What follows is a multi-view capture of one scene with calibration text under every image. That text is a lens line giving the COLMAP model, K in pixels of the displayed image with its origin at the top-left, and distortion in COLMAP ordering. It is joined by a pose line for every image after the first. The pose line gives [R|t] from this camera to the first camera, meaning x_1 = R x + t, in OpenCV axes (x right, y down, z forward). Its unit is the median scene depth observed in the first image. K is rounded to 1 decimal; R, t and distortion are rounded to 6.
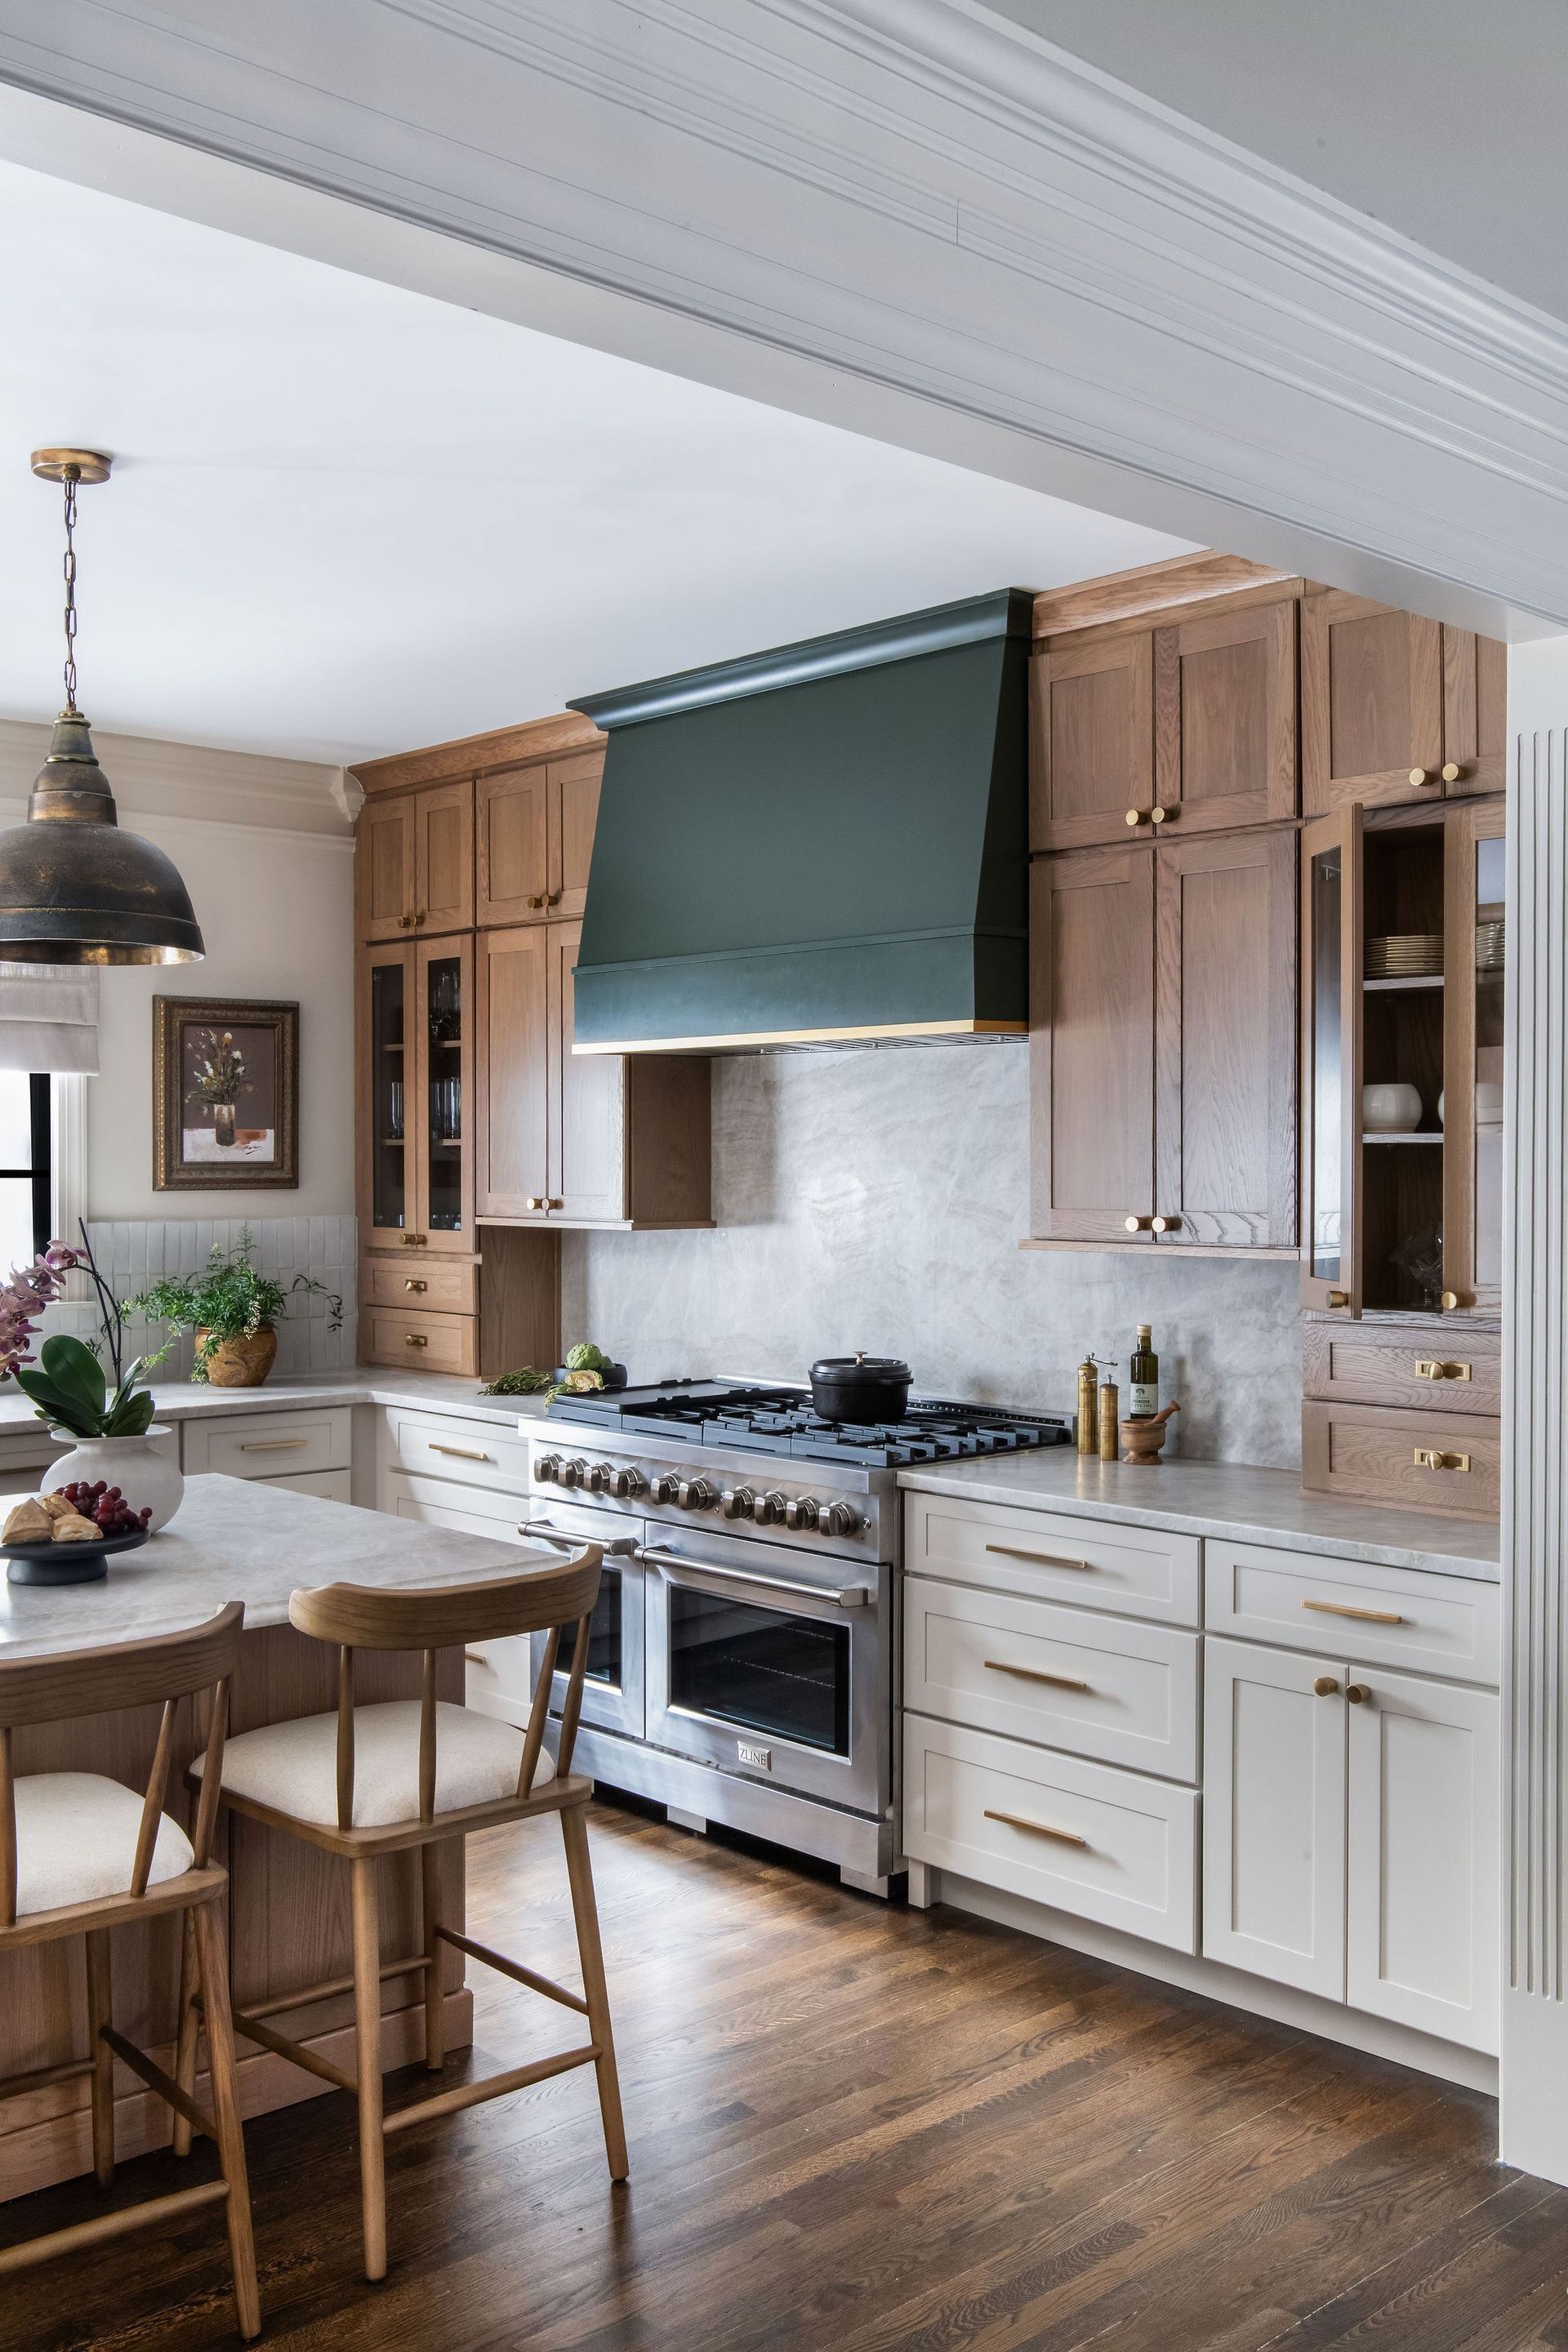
lens RADIAL K [[2147.8, 0, 778.2], [0, 2147.8, 1177.7], [0, 0, 1]] dist [0.008142, -0.007798]
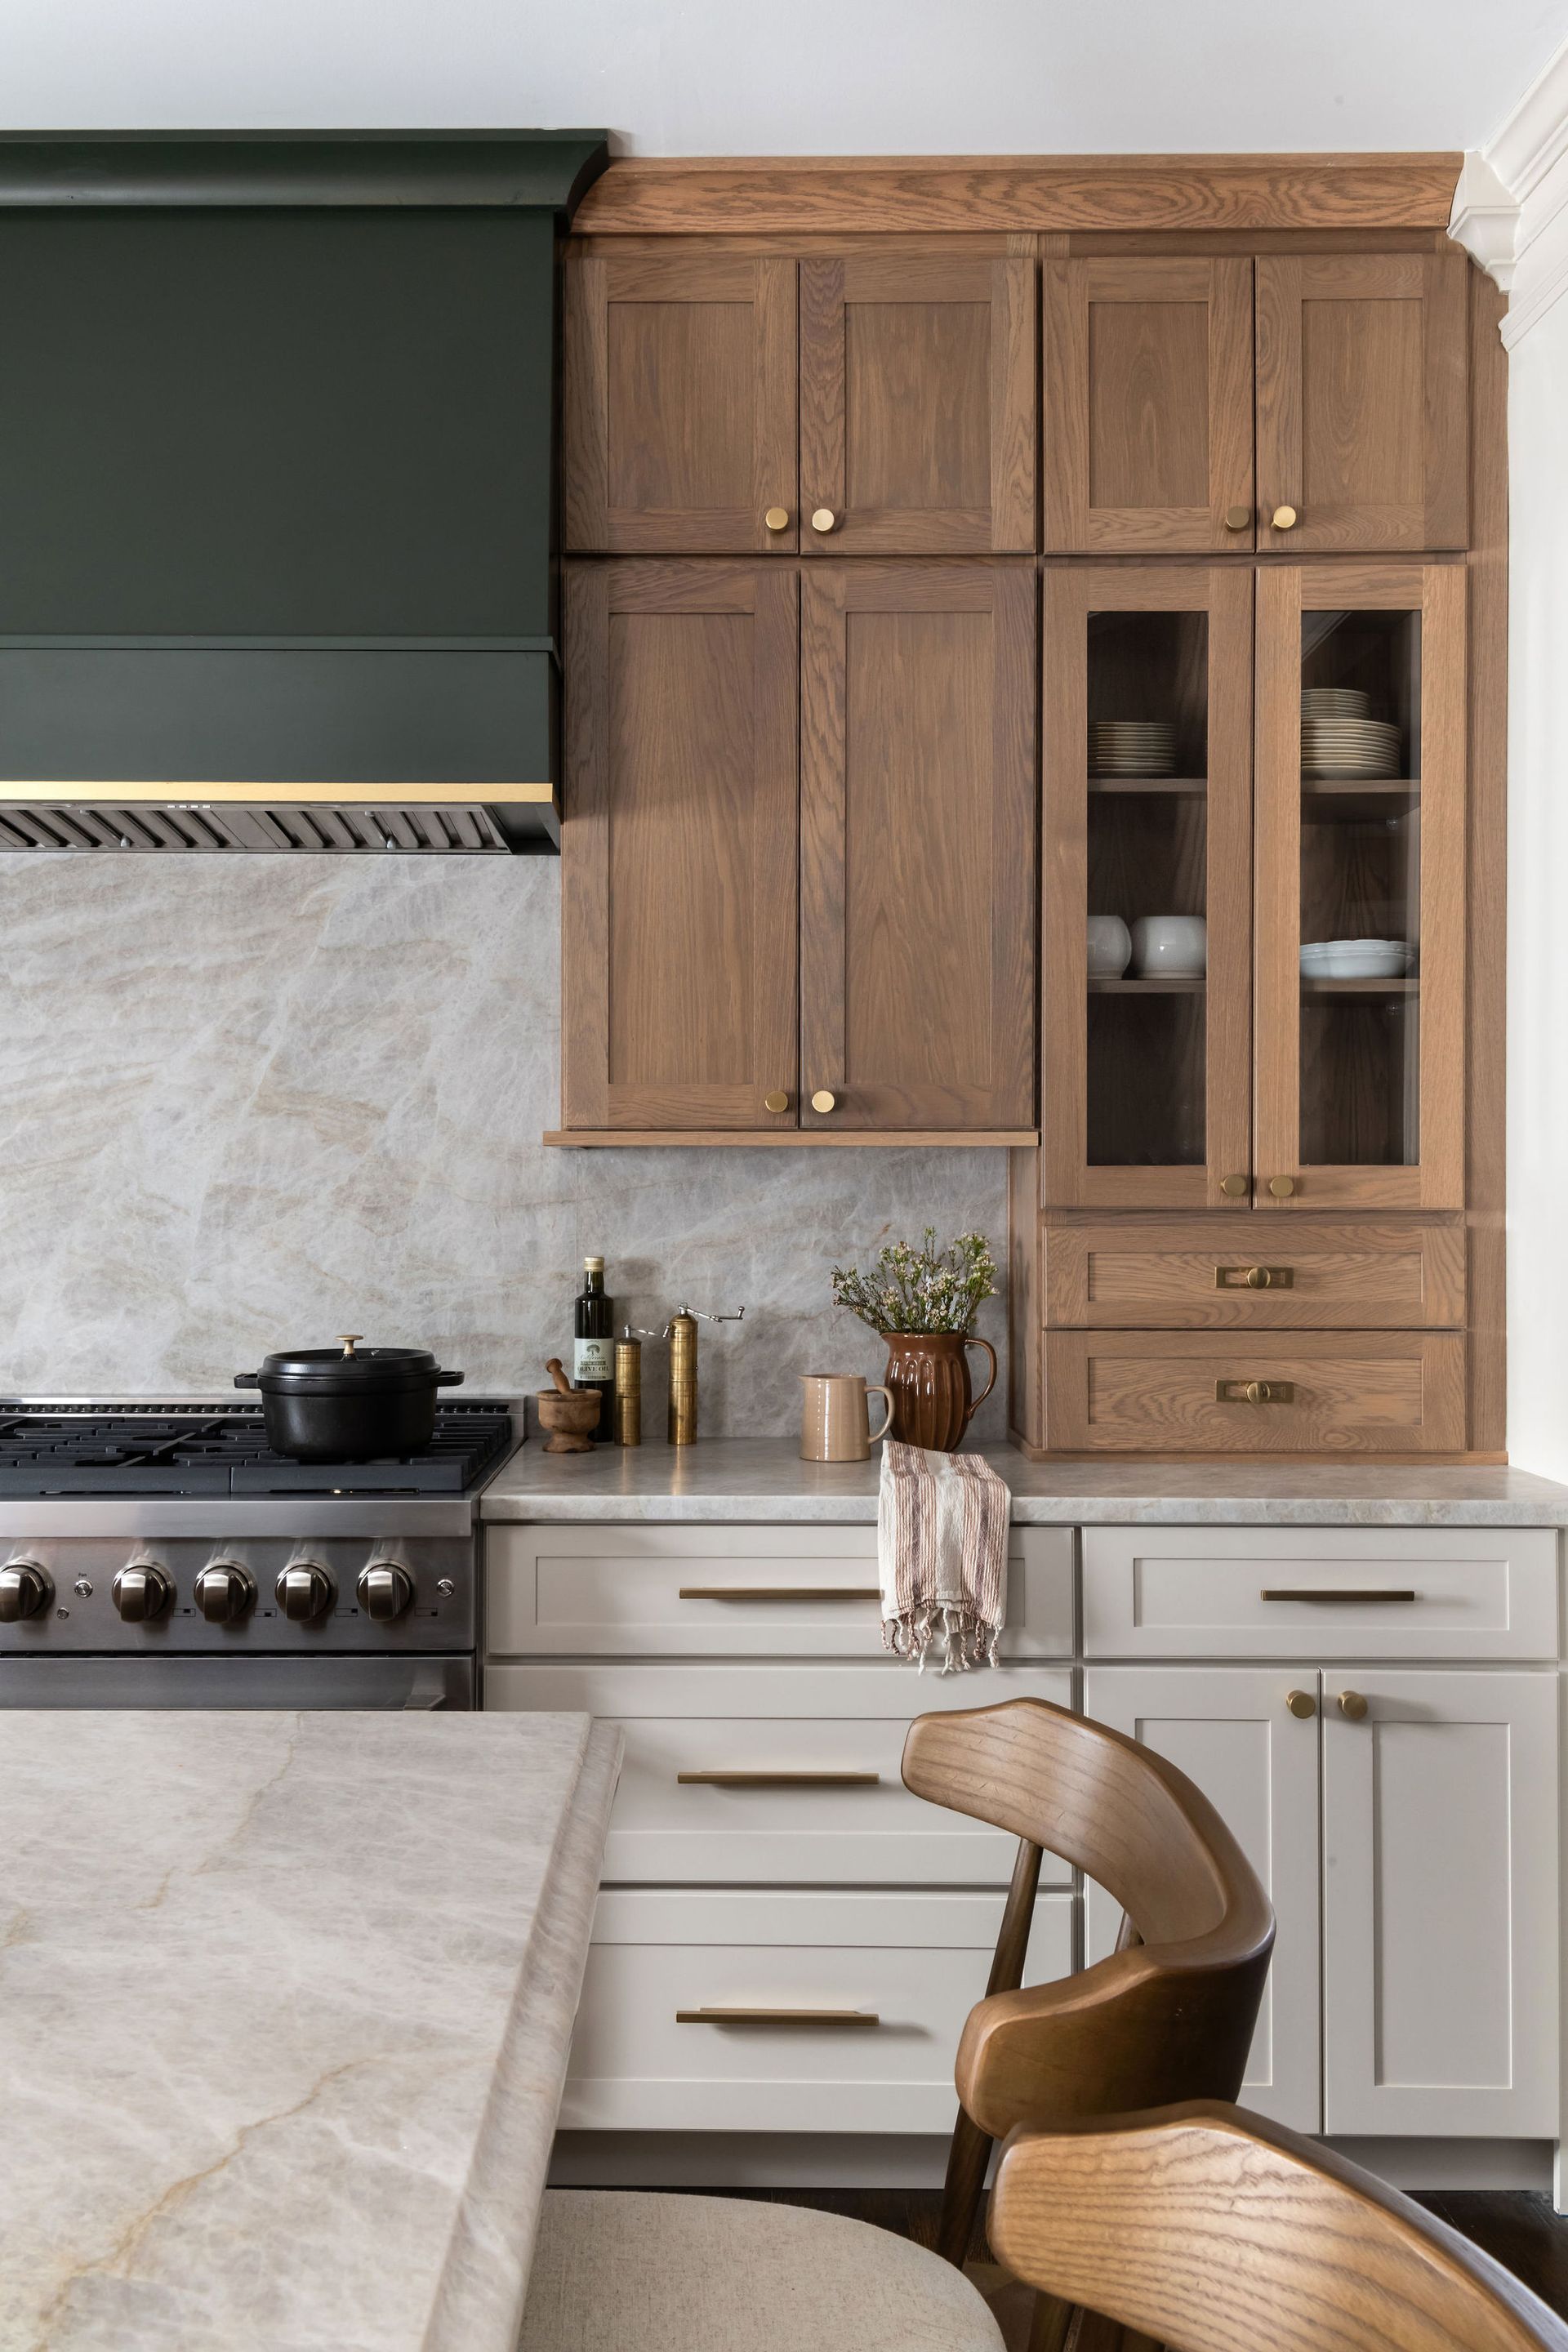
lens RADIAL K [[2048.2, 0, 716.2], [0, 2048.2, 1172.3], [0, 0, 1]] dist [0.067252, -0.085576]
pose [[0.679711, 0.006902, 0.733448, -0.258494], [0.006020, 0.999870, -0.014989, 0.041736], [-0.733455, 0.014603, 0.679581, 0.430949]]
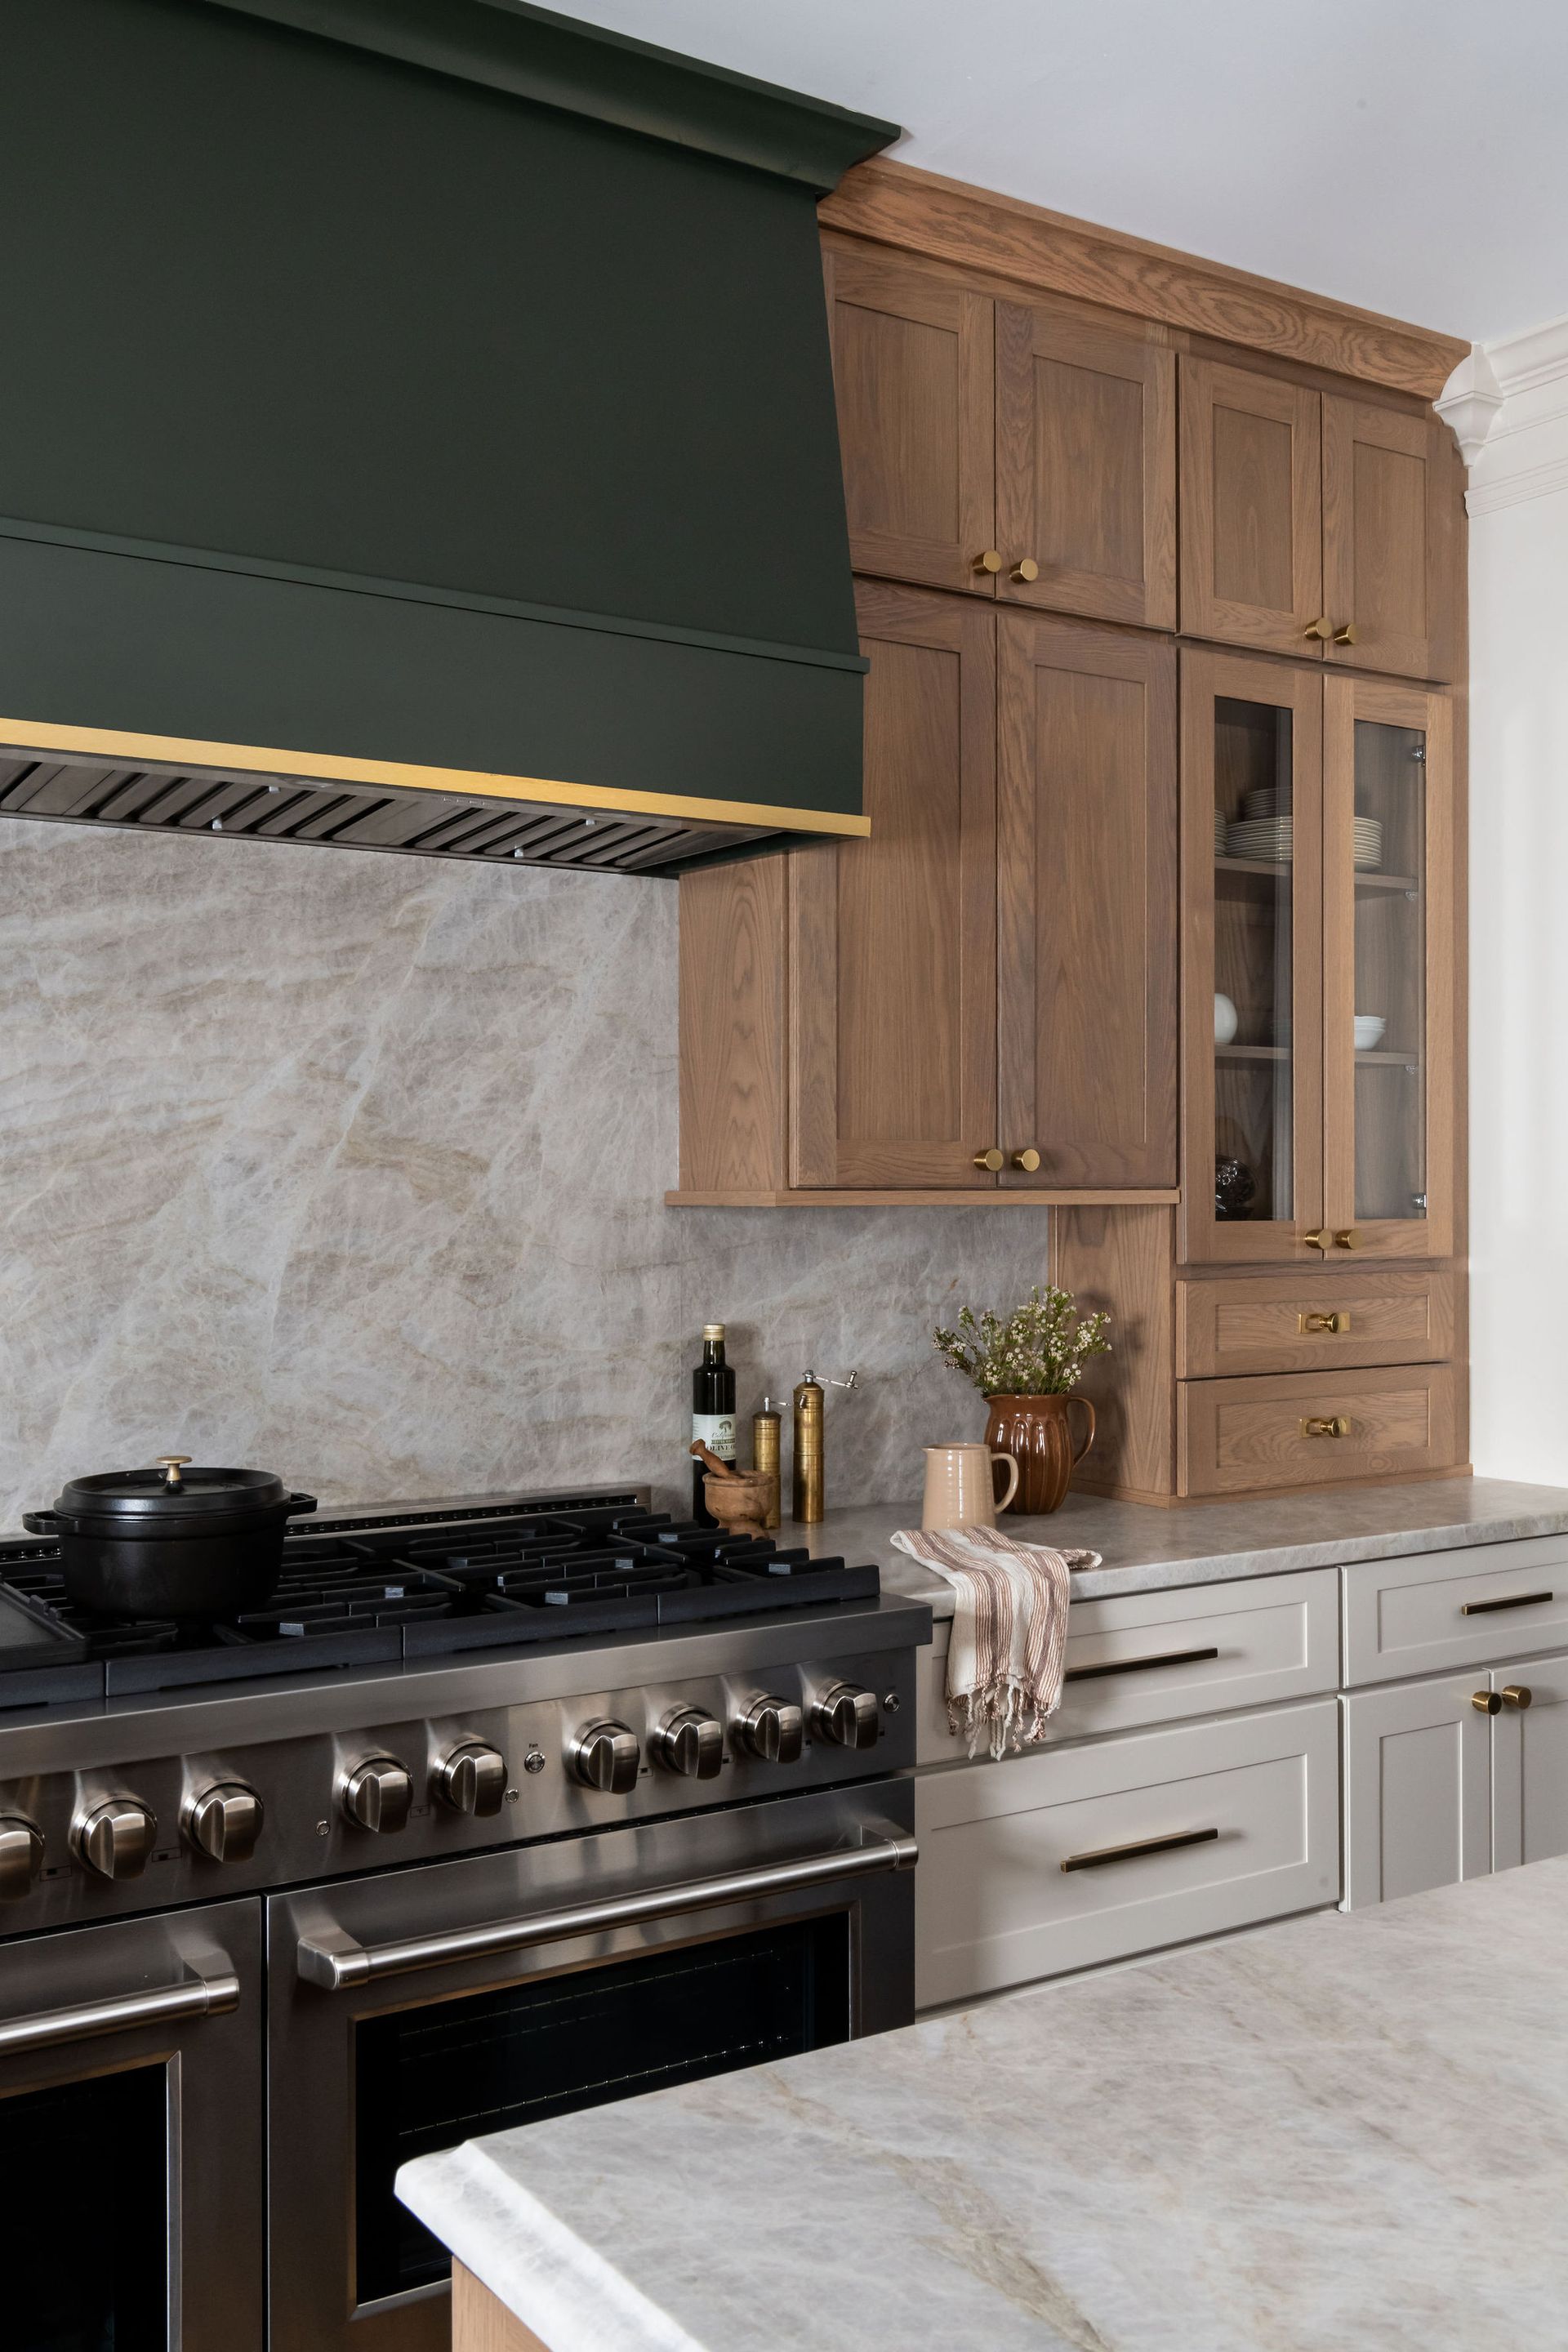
lens RADIAL K [[2147.8, 0, 778.2], [0, 2147.8, 1177.7], [0, 0, 1]] dist [0.008142, -0.007798]
pose [[0.164033, 0.004776, 0.986443, -0.394158], [0.012190, 0.999902, -0.006869, 0.023726], [-0.986380, 0.013152, 0.163959, 0.733377]]
